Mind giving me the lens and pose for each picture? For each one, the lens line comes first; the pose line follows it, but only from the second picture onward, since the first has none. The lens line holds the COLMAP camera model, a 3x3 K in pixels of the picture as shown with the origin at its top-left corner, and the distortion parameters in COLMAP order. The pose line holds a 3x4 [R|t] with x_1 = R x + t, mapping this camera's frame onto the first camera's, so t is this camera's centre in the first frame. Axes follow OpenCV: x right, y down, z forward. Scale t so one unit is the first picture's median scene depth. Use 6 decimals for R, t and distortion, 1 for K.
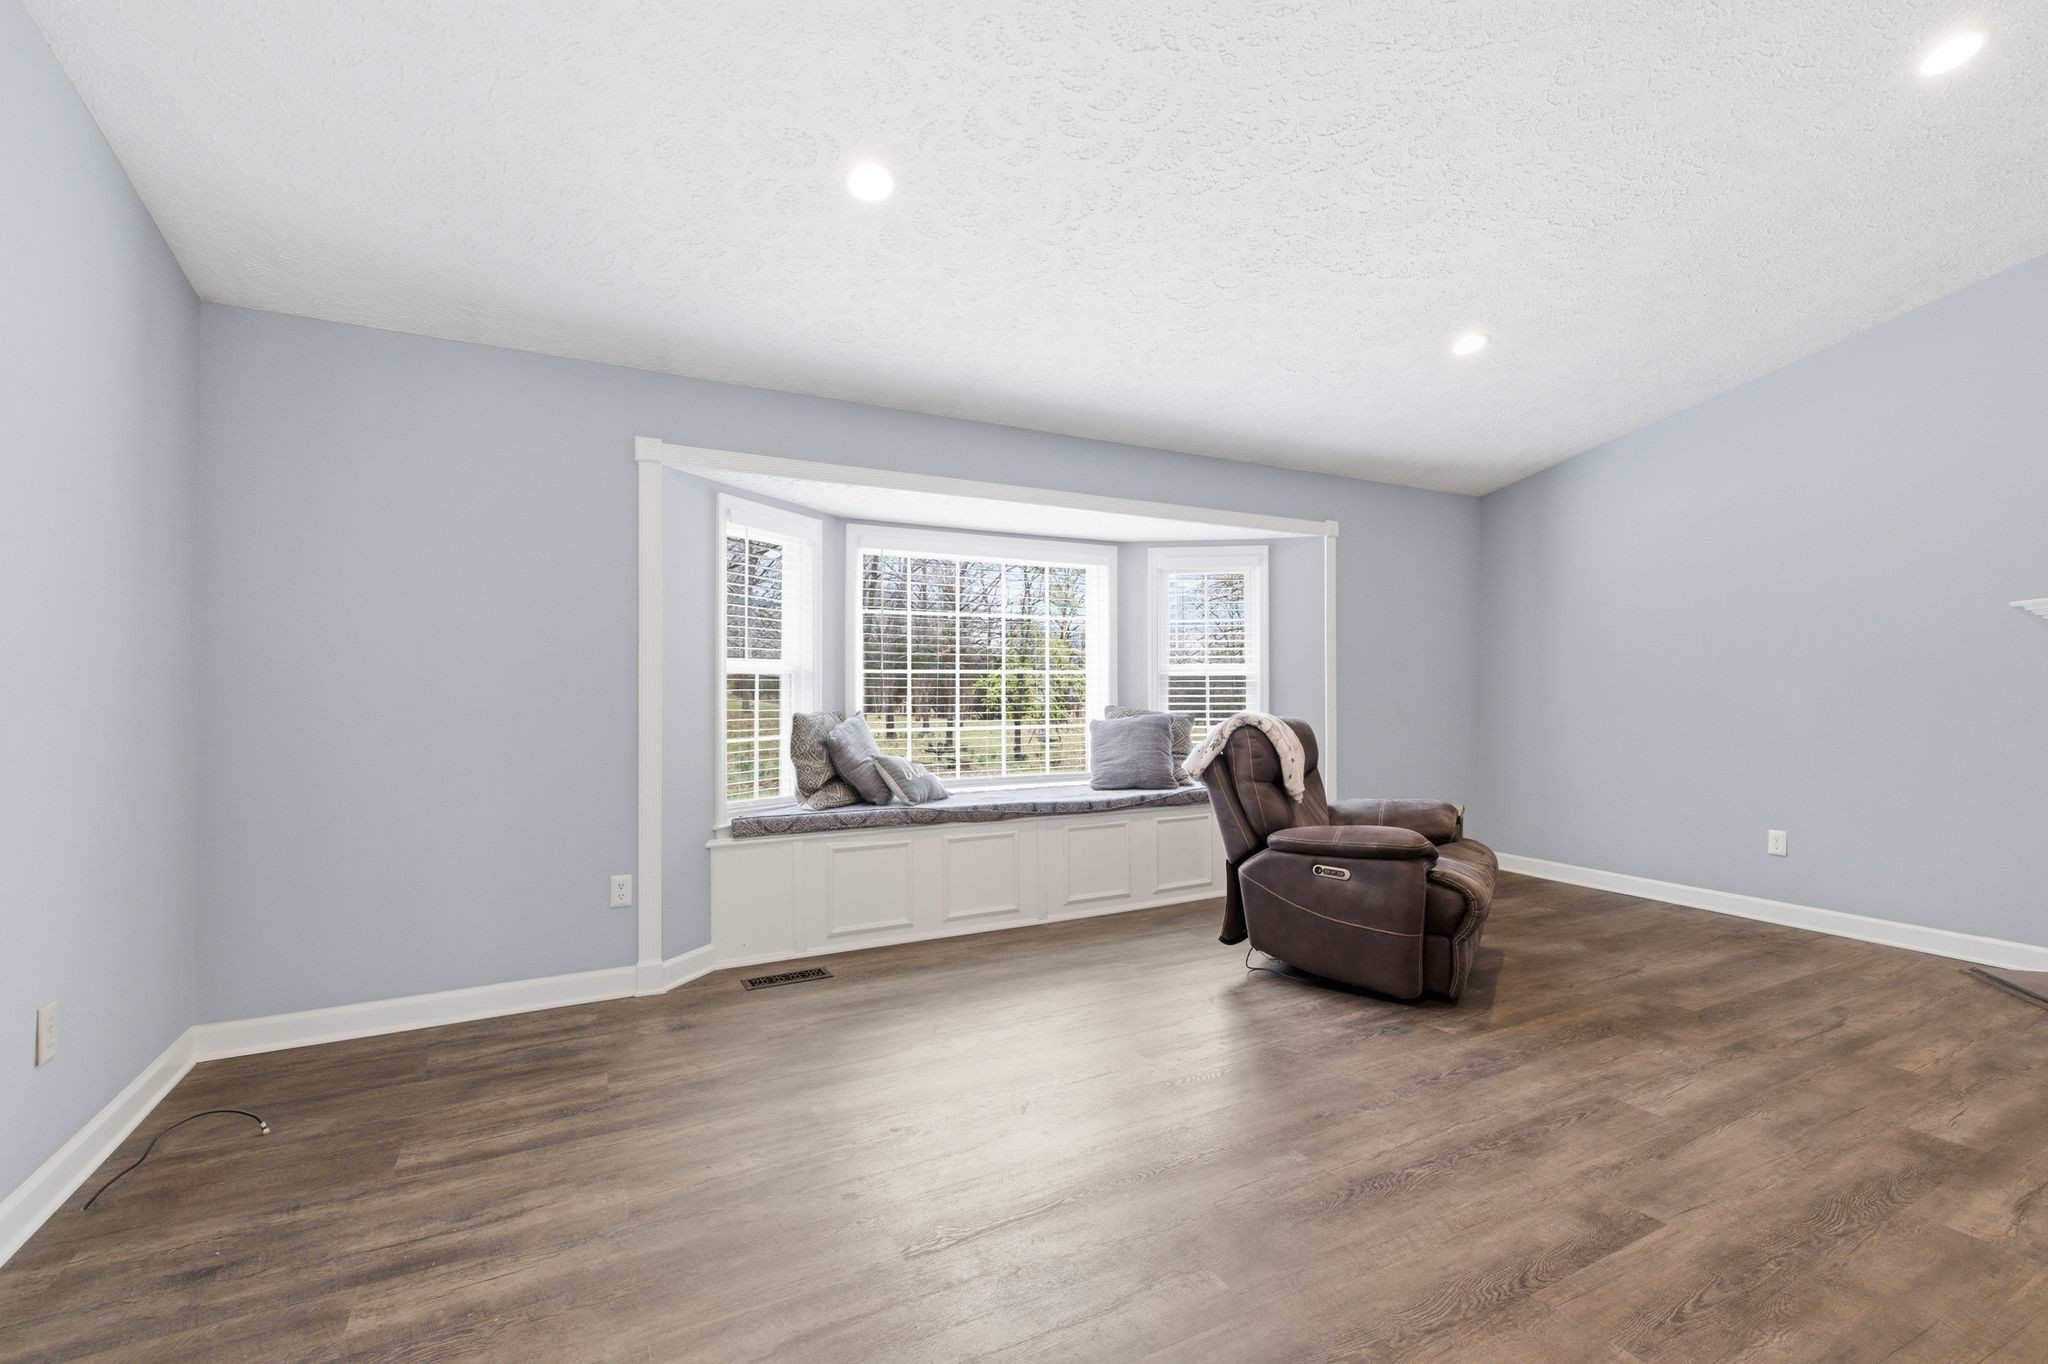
lens RADIAL K [[896.8, 0, 1029.6], [0, 896.8, 694.8], [0, 0, 1]] dist [-0.006729, -0.000109]
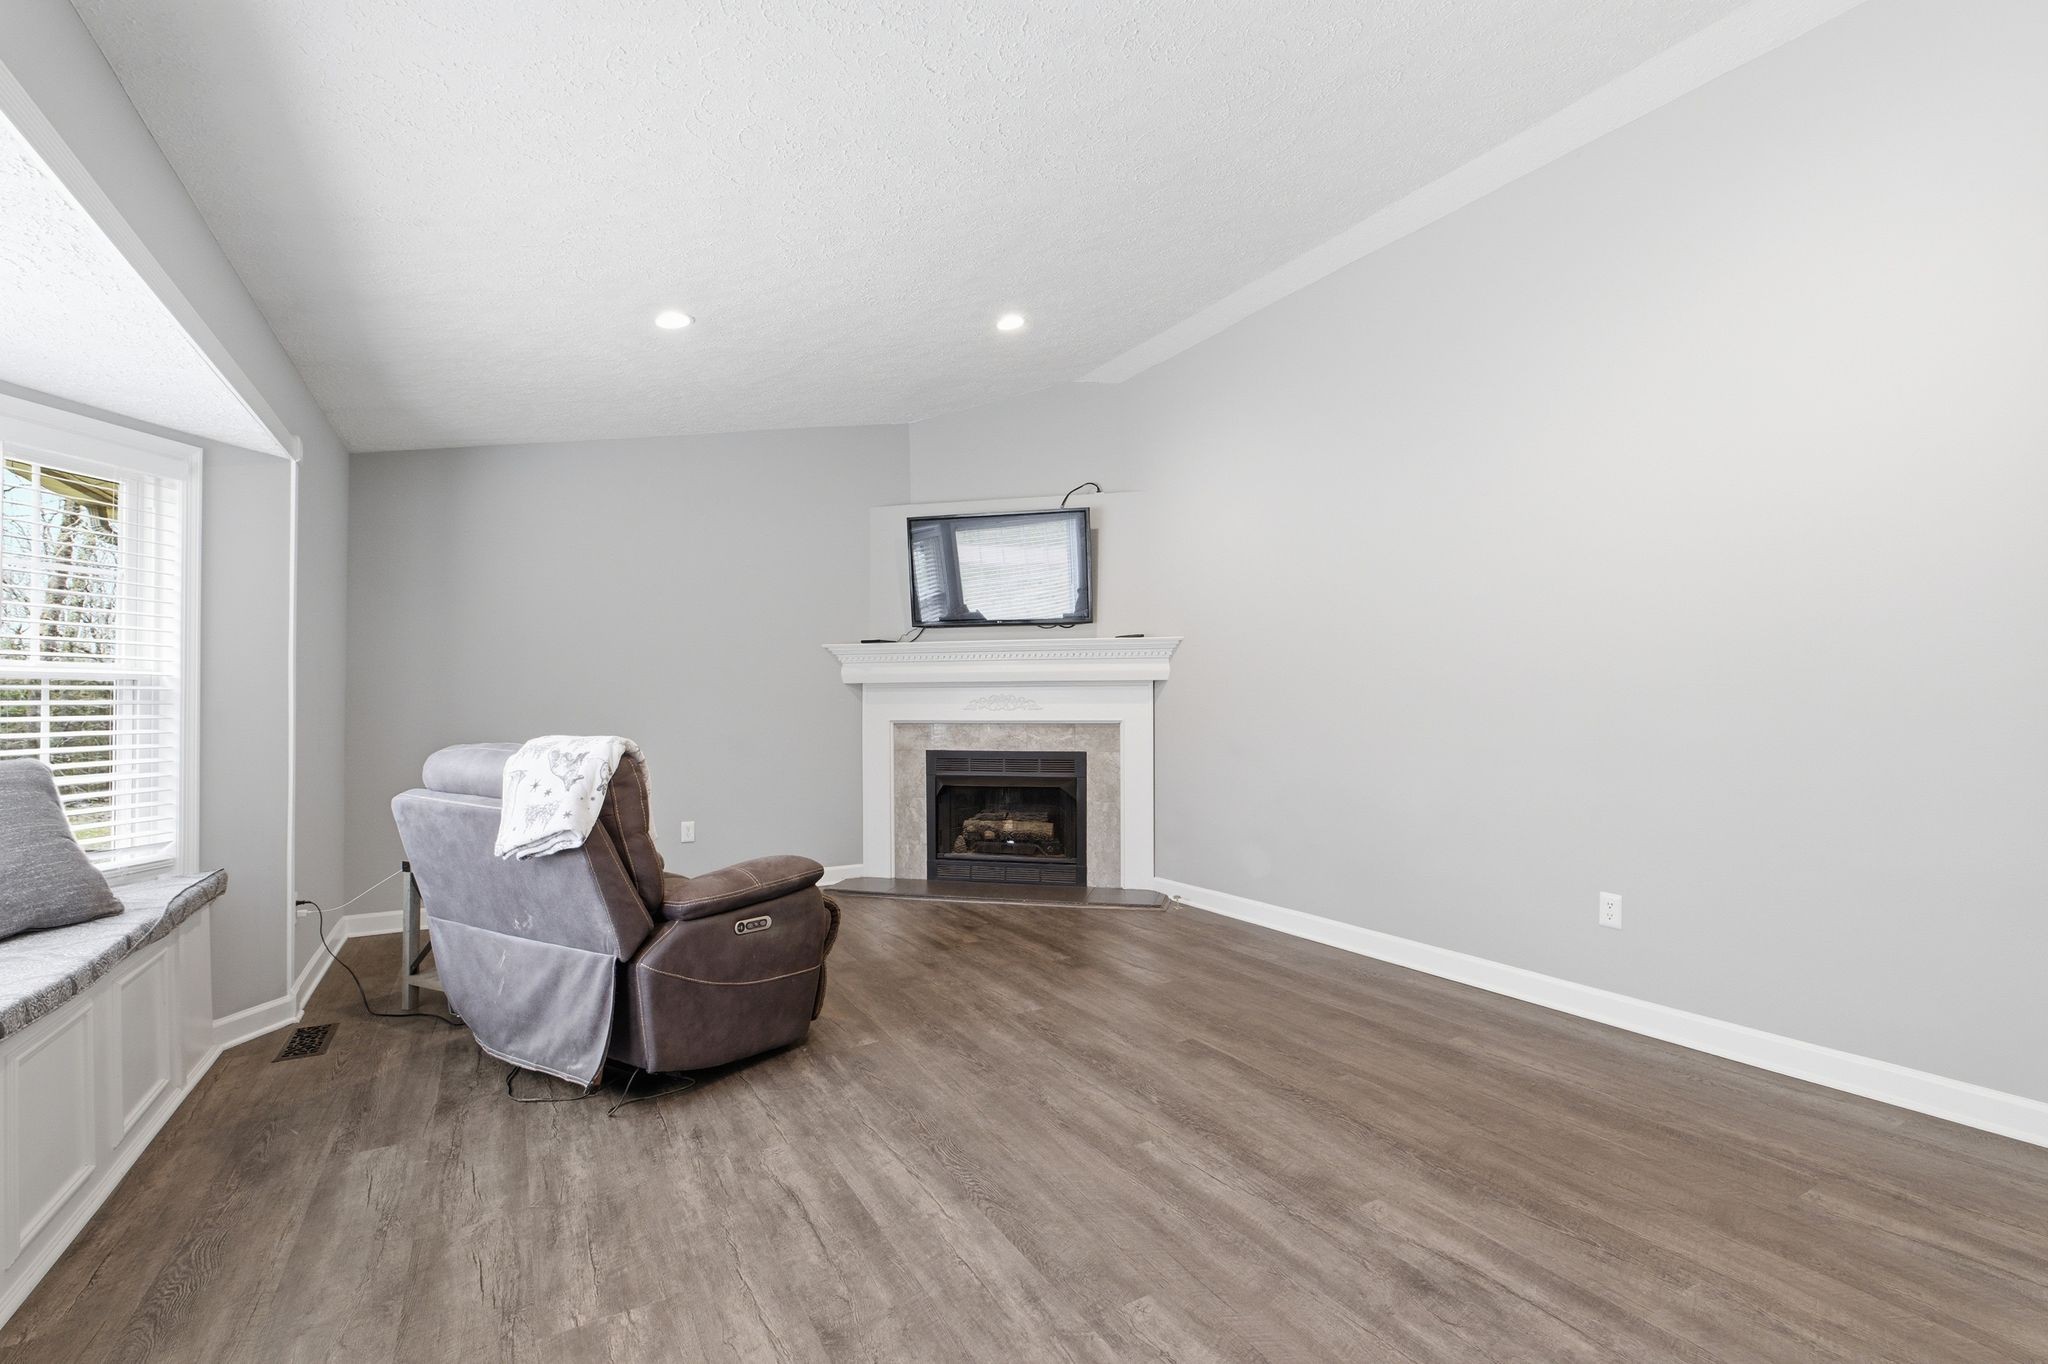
lens RADIAL K [[896.8, 0, 1029.6], [0, 896.8, 694.8], [0, 0, 1]] dist [-0.006729, -0.000109]
pose [[-0.053858, 0.008563, 0.998512, -0.527598], [0.012563, 0.999890, -0.007897, -0.001933], [-0.998470, 0.012119, -0.053960, 0.846152]]
